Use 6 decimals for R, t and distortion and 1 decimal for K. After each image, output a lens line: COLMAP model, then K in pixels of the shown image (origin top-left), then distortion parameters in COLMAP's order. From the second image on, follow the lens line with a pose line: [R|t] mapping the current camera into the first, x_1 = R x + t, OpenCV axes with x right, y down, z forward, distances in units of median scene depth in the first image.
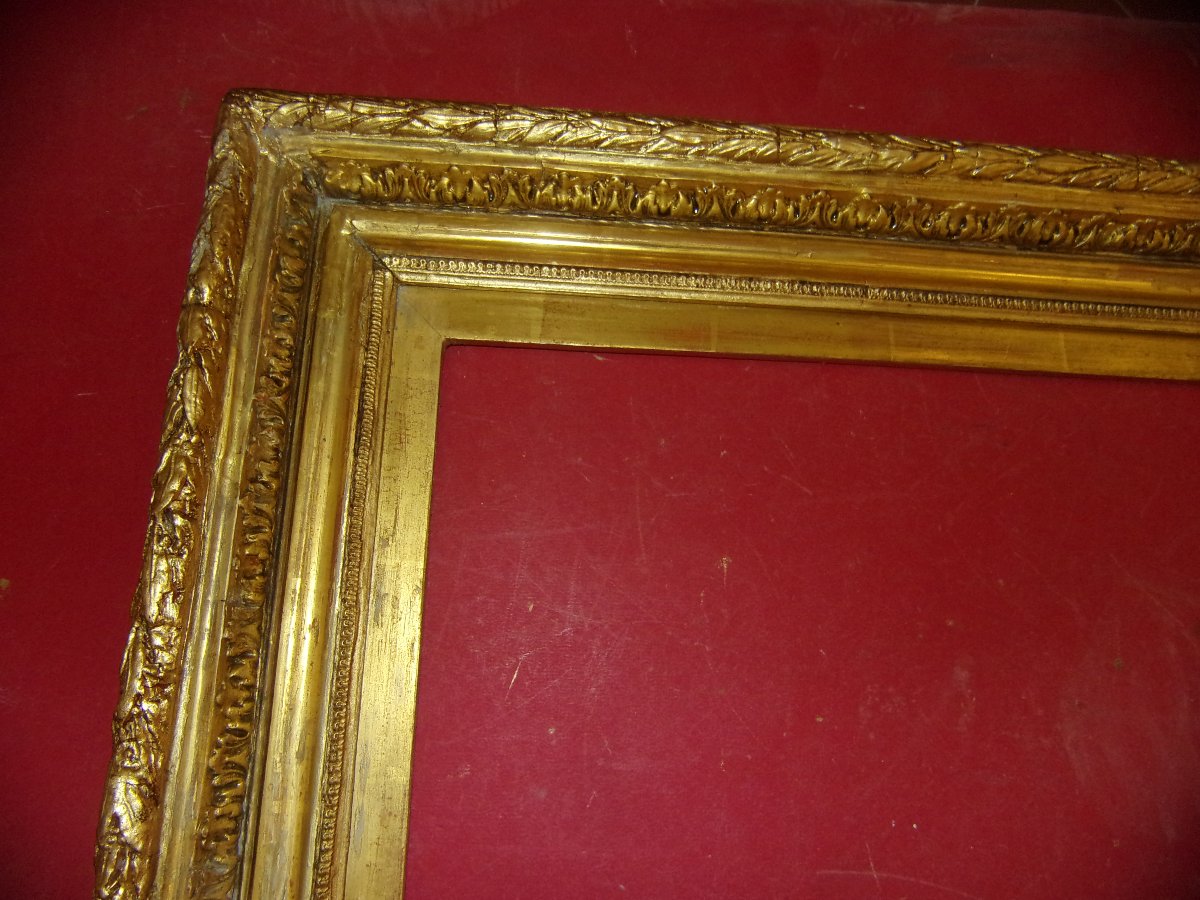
lens RADIAL K [[841.9, 0, 601.3], [0, 841.9, 448.5], [0, 0, 1]] dist [-0.010787, -0.010080]
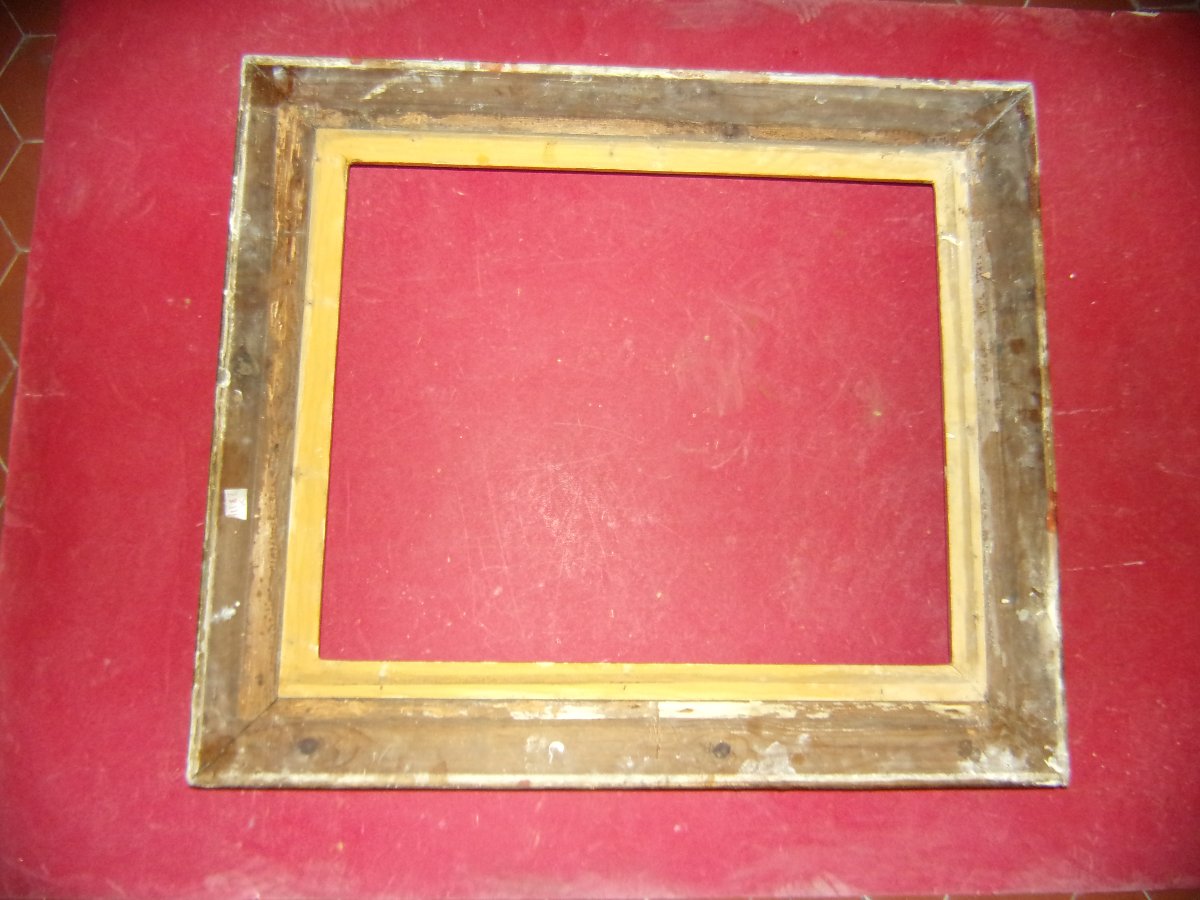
lens RADIAL K [[841.9, 0, 601.7], [0, 841.9, 456.2], [0, 0, 1]] dist [-0.010787, -0.010080]
pose [[0.999716, -0.007959, -0.022474, 0.389294], [0.011159, 0.989212, 0.146064, 0.232857], [0.021069, -0.146274, 0.989020, -1.121075]]
